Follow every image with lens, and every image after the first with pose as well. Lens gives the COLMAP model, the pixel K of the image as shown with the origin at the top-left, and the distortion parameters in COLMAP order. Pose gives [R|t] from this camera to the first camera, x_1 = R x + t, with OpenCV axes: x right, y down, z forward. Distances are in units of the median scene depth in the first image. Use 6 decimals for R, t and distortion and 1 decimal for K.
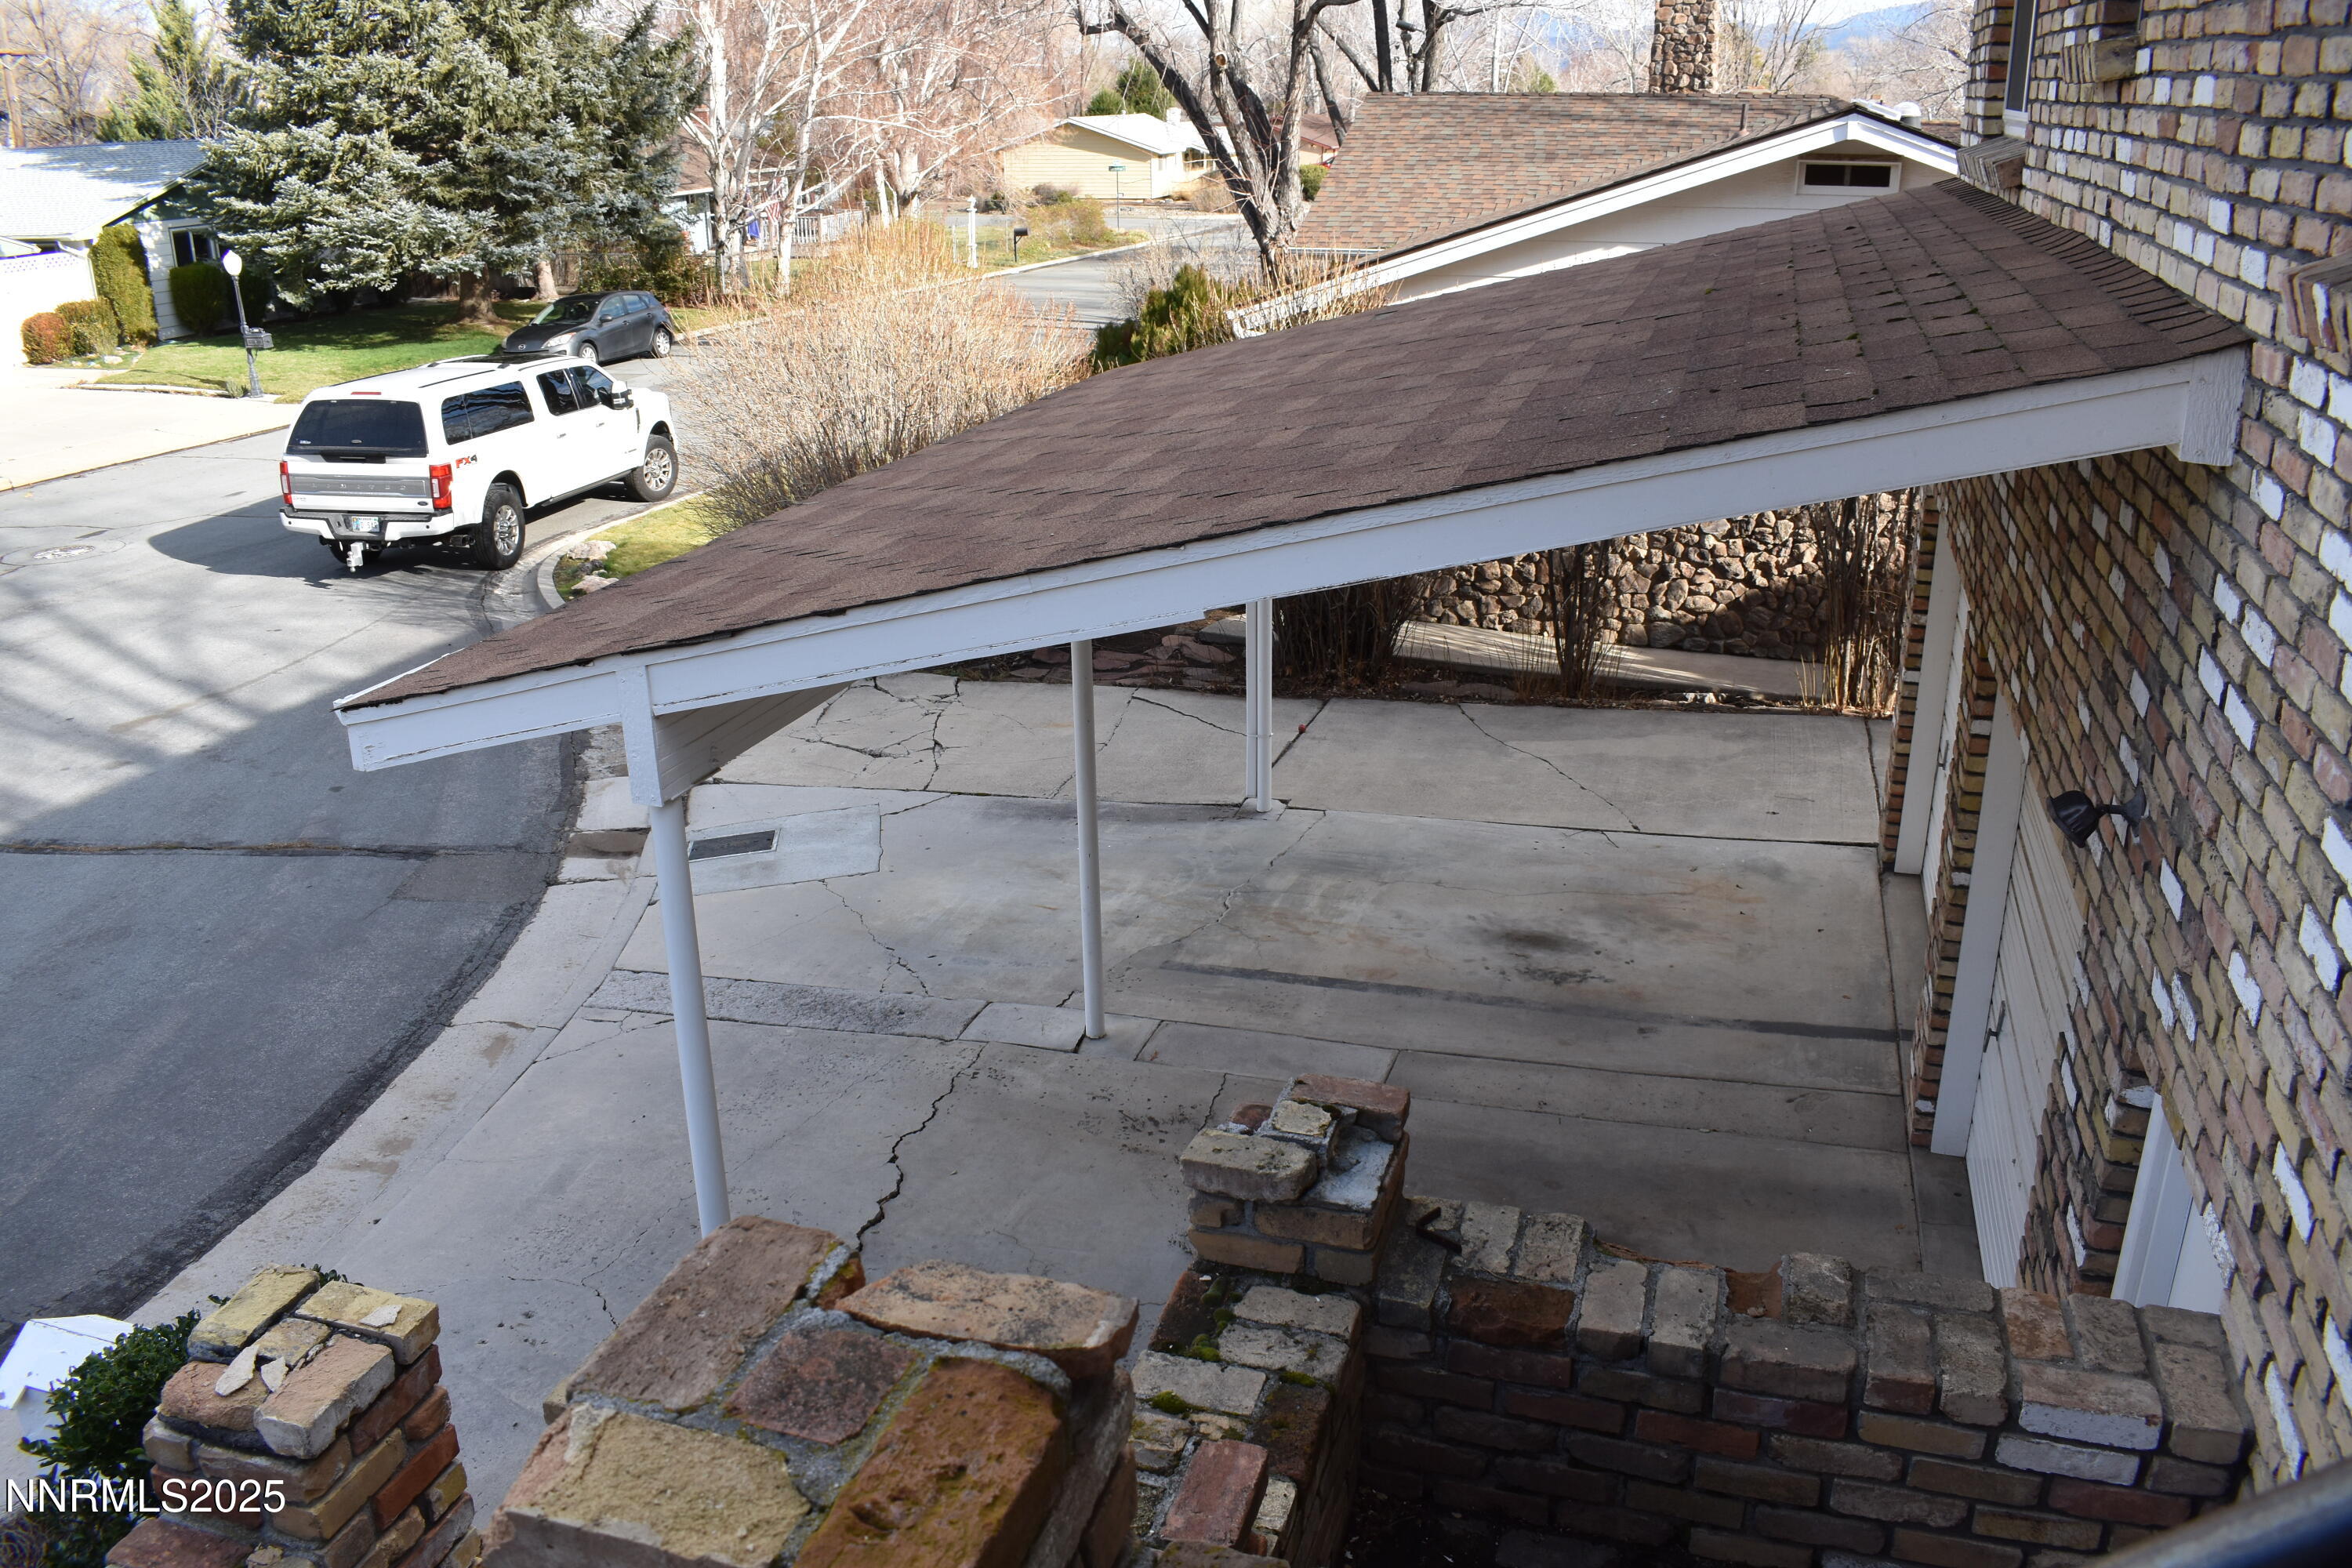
lens RADIAL K [[1839.0, 0, 1177.0], [0, 1839.0, 778.6], [0, 0, 1]] dist [-0.094684, 0.014670]
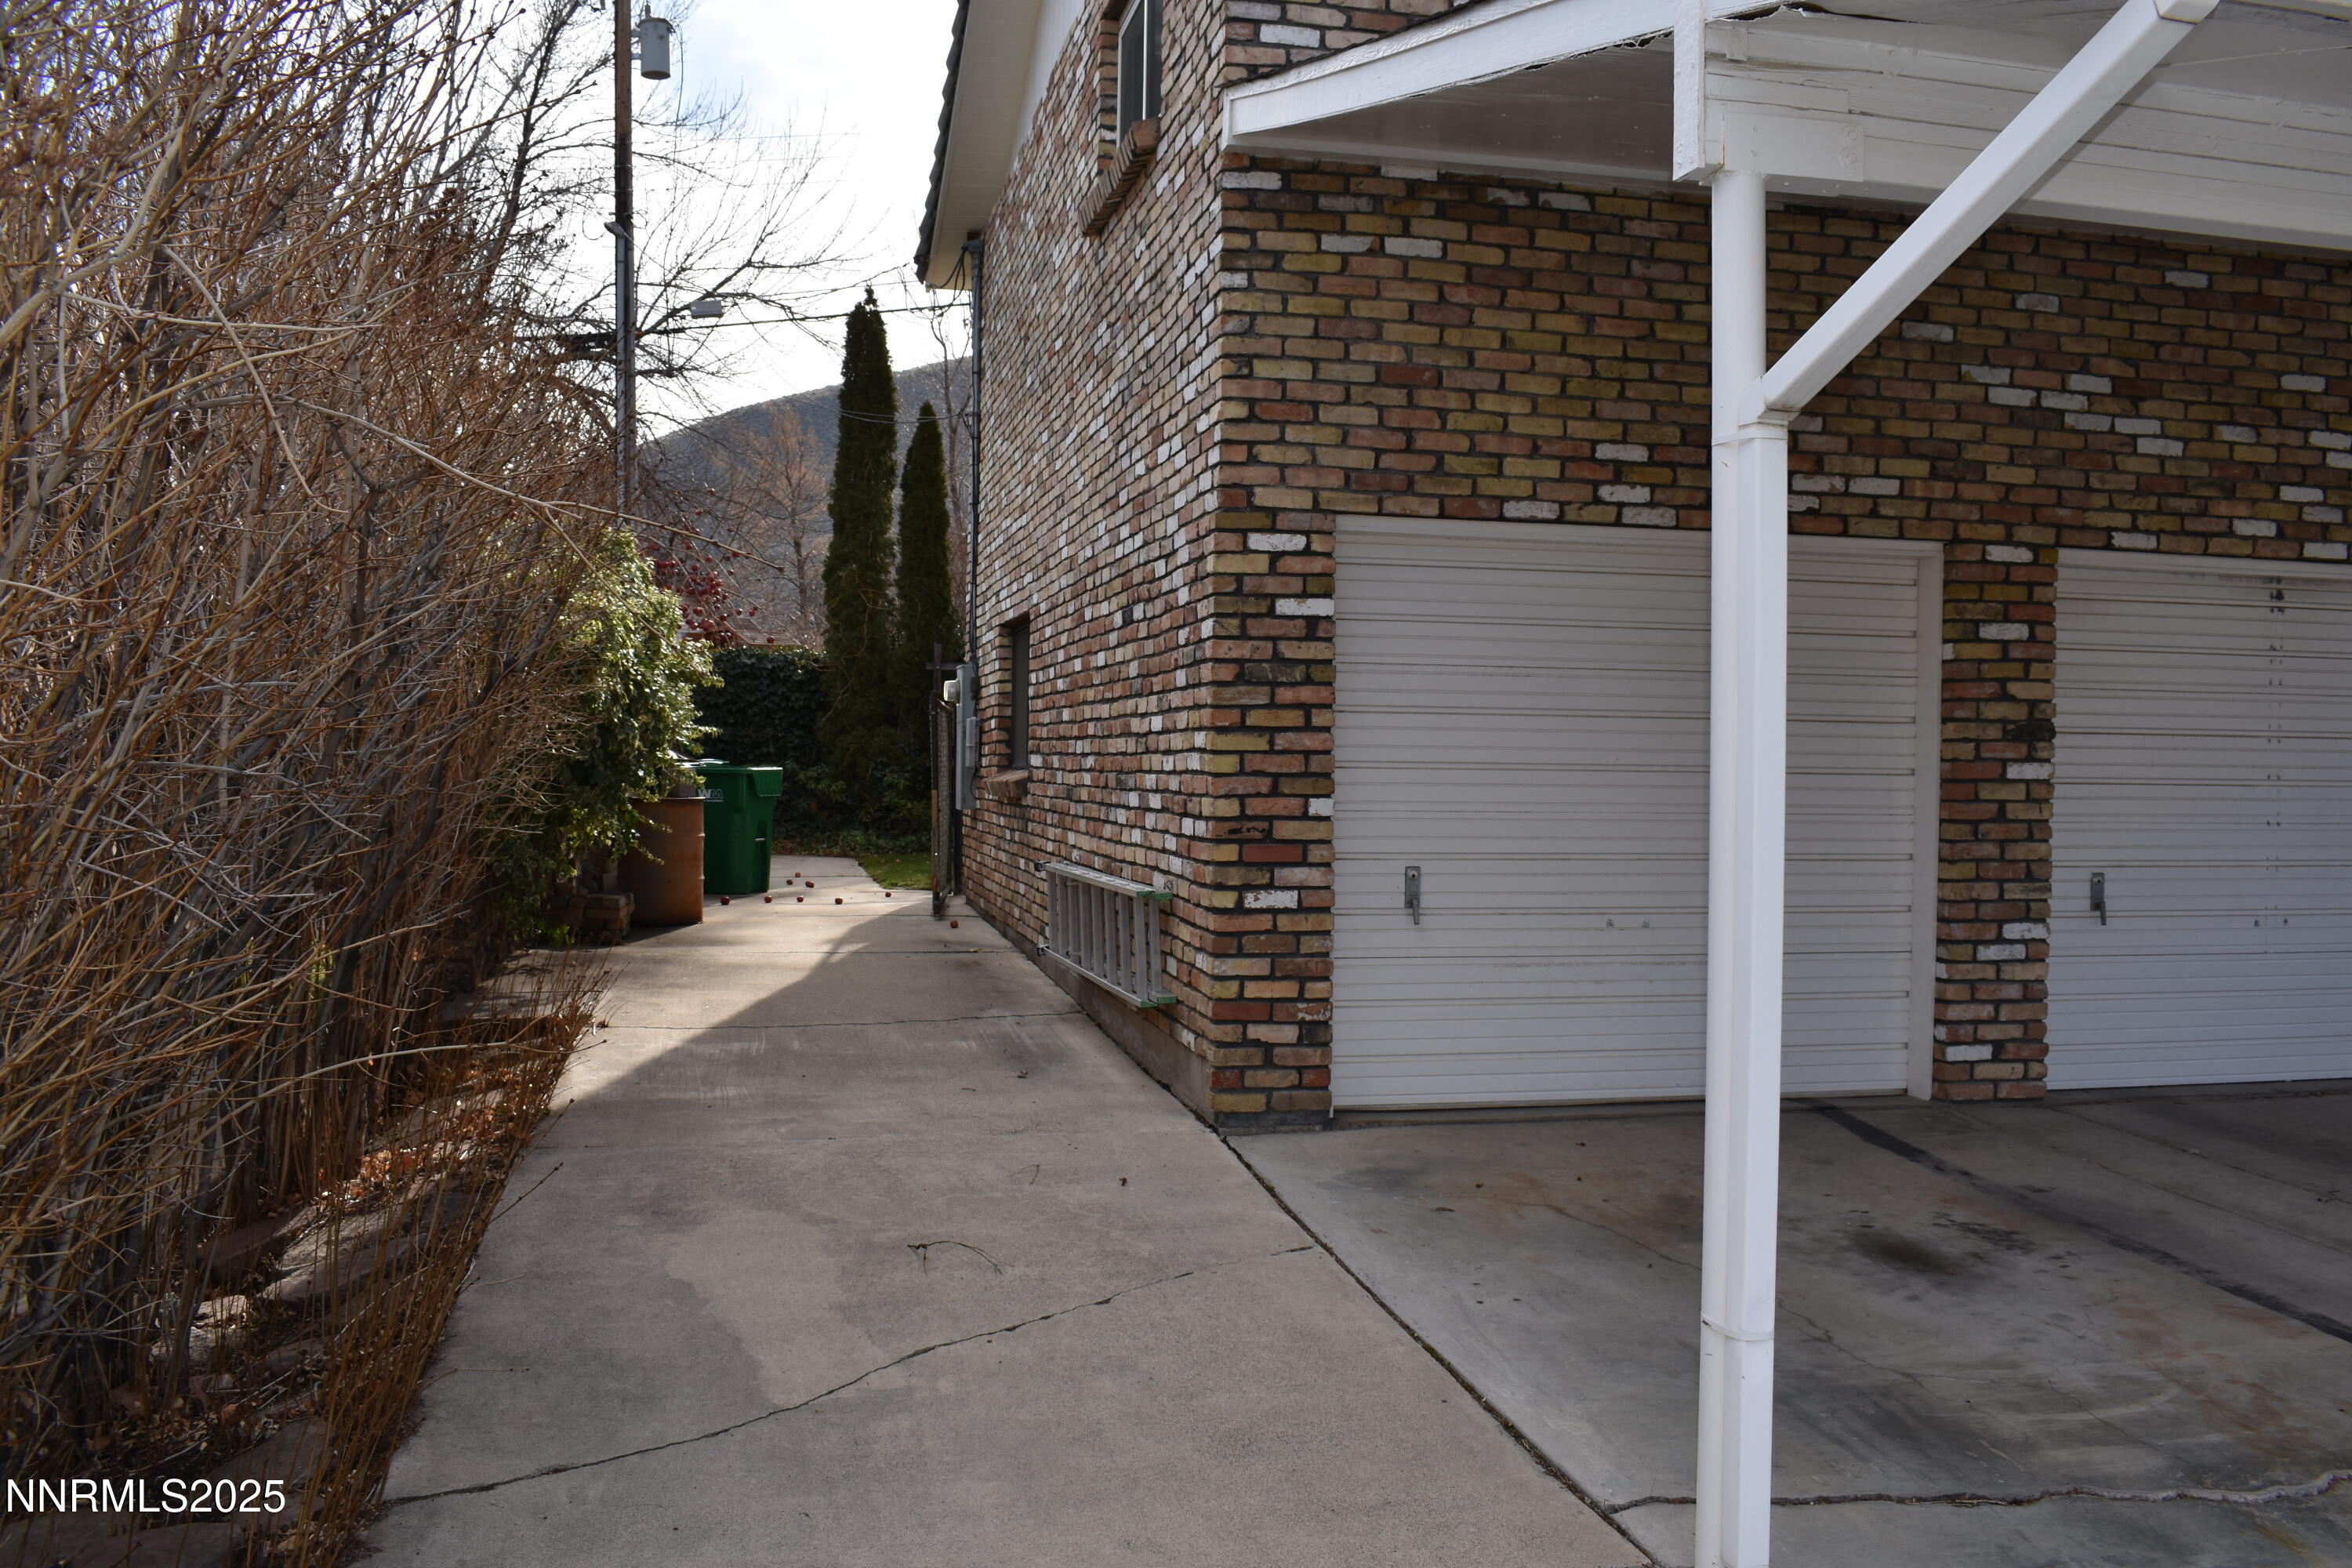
lens RADIAL K [[1991.6, 0, 1171.7], [0, 1991.6, 772.6], [0, 0, 1]] dist [-0.085739, 0.003274]
pose [[-0.485953, -0.002316, 0.873982, -0.091195], [0.304612, 0.936845, 0.171854, -0.094085], [-0.819183, 0.349738, -0.454557, 0.609929]]
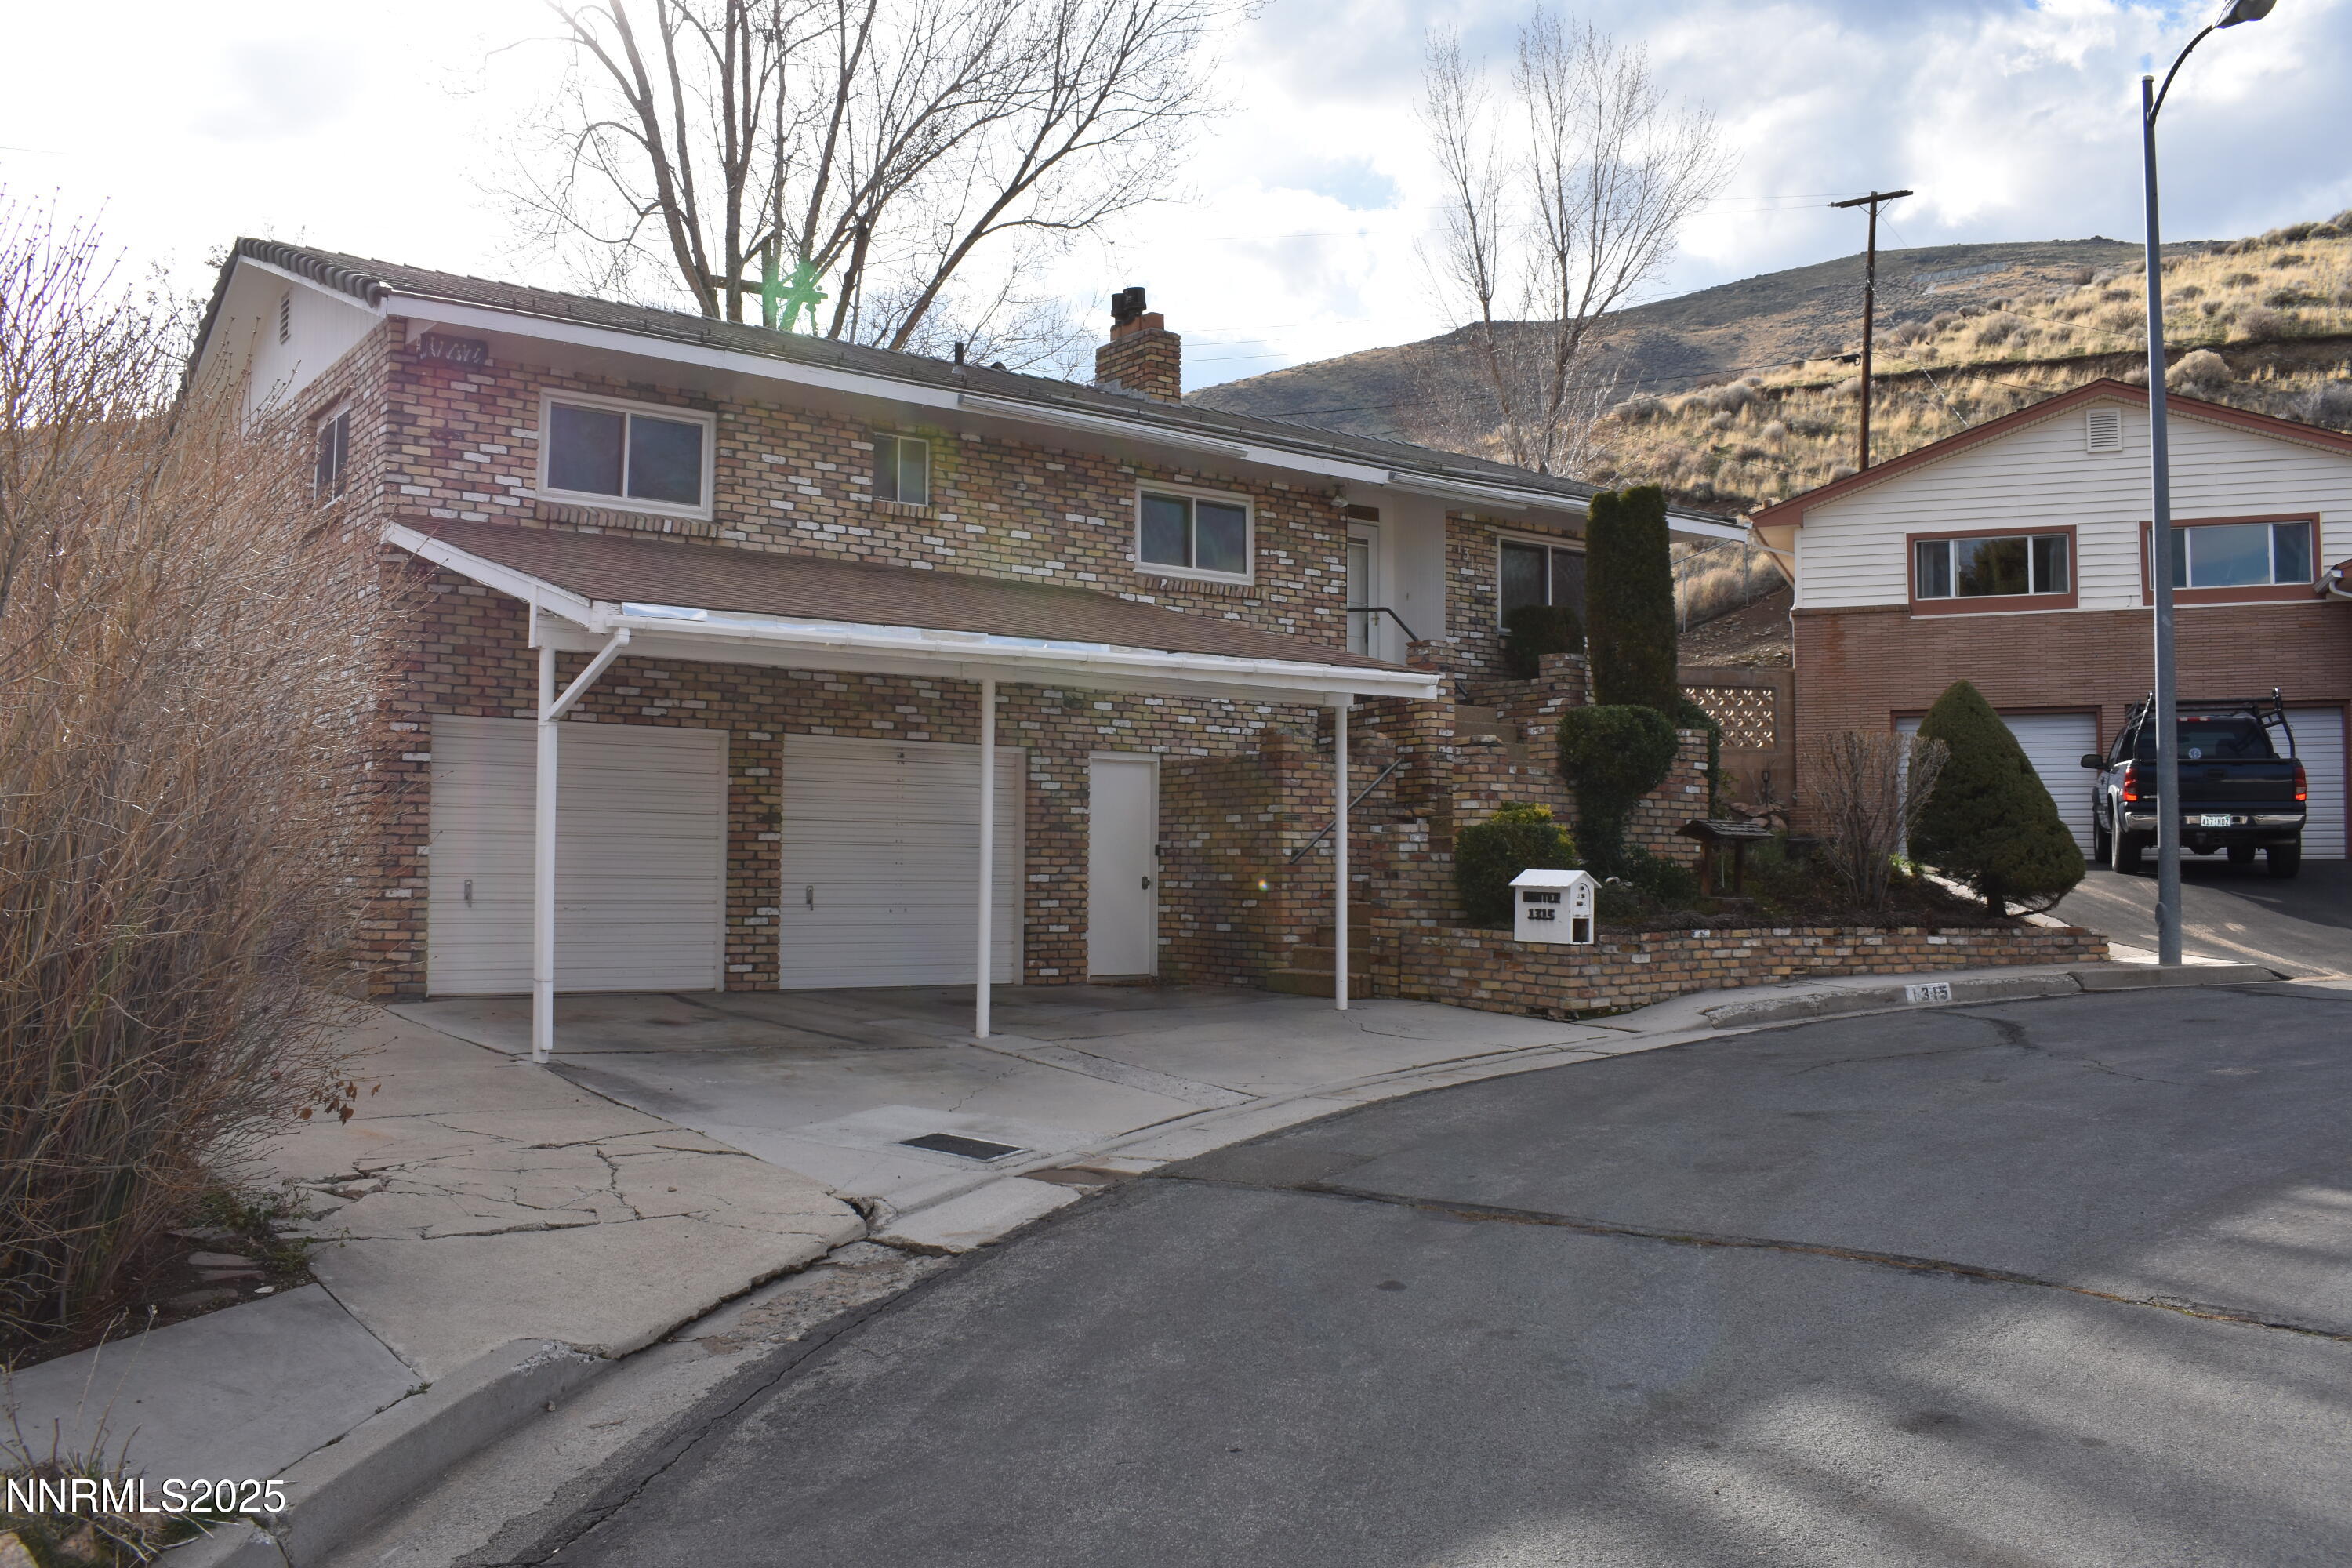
lens RADIAL K [[1991.6, 0, 1173.4], [0, 1991.6, 768.0], [0, 0, 1]] dist [-0.085739, 0.003274]
pose [[-0.807267, 0.038210, 0.588948, -0.434266], [0.212070, 0.950034, 0.229046, -0.154266], [-0.550768, 0.309799, -0.775035, 0.822071]]
